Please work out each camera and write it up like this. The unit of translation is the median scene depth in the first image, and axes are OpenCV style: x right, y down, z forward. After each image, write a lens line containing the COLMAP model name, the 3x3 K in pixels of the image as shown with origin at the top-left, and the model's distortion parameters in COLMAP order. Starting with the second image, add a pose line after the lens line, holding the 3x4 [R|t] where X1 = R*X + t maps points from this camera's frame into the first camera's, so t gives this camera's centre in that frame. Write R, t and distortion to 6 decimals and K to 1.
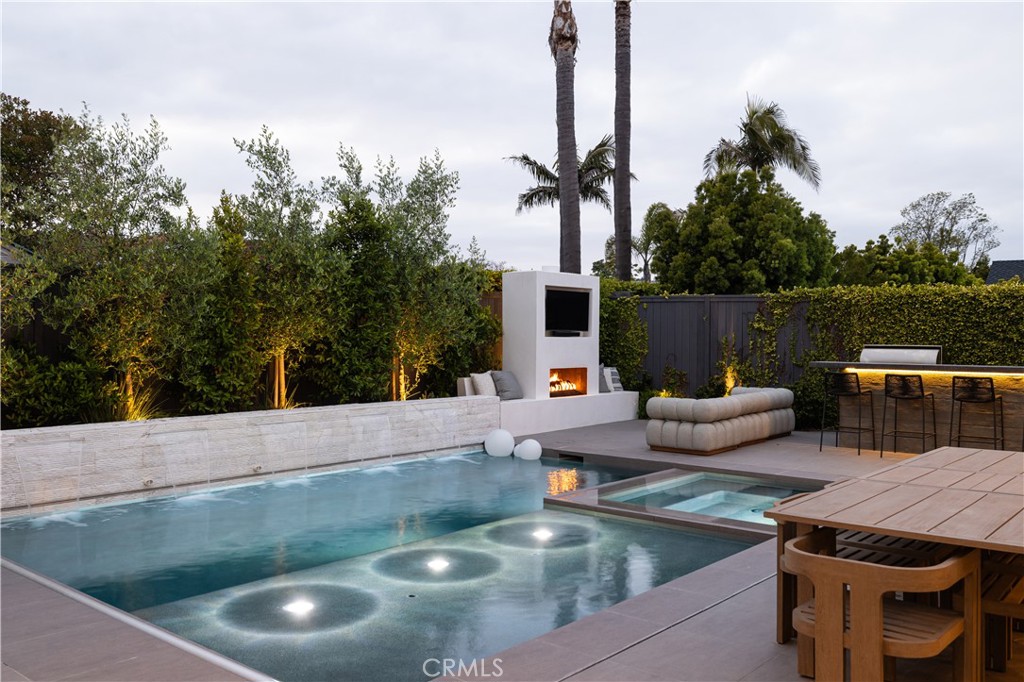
lens RADIAL K [[867.1, 0, 512.0], [0, 867.1, 341.0], [0, 0, 1]] dist [0.007295, 0.003539]
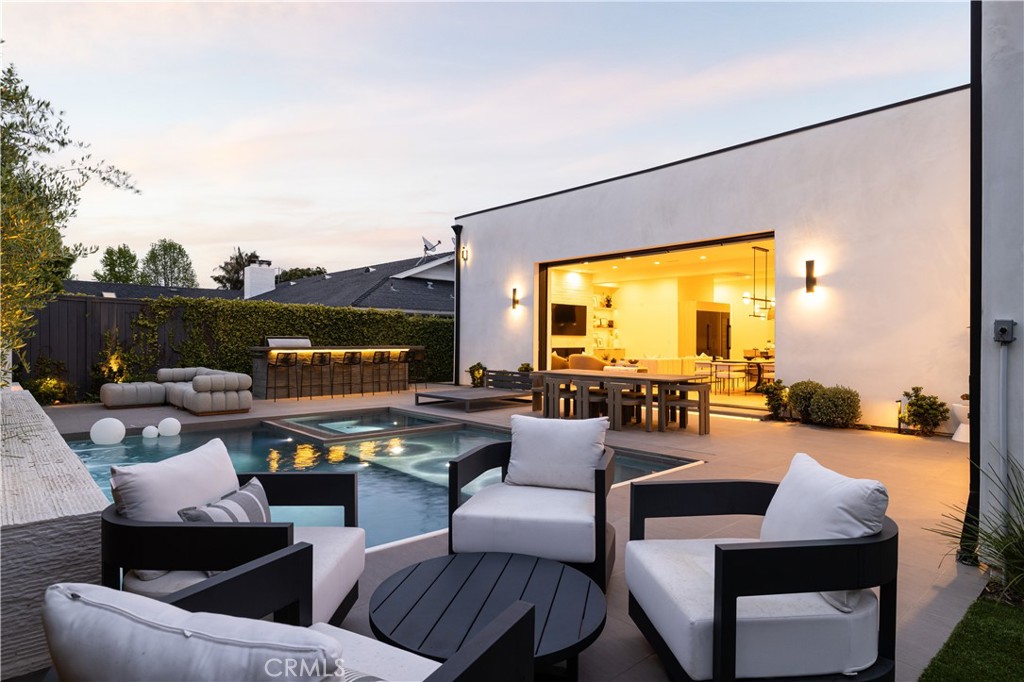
lens RADIAL K [[575.1, 0, 512.0], [0, 575.1, 341.0], [0, 0, 1]] dist [-0.000720, -0.000081]
pose [[0.139182, -0.008585, 0.990230, -0.537577], [0.003833, 0.999960, 0.008131, 0.005470], [-0.990259, 0.002664, 0.139209, 0.346806]]
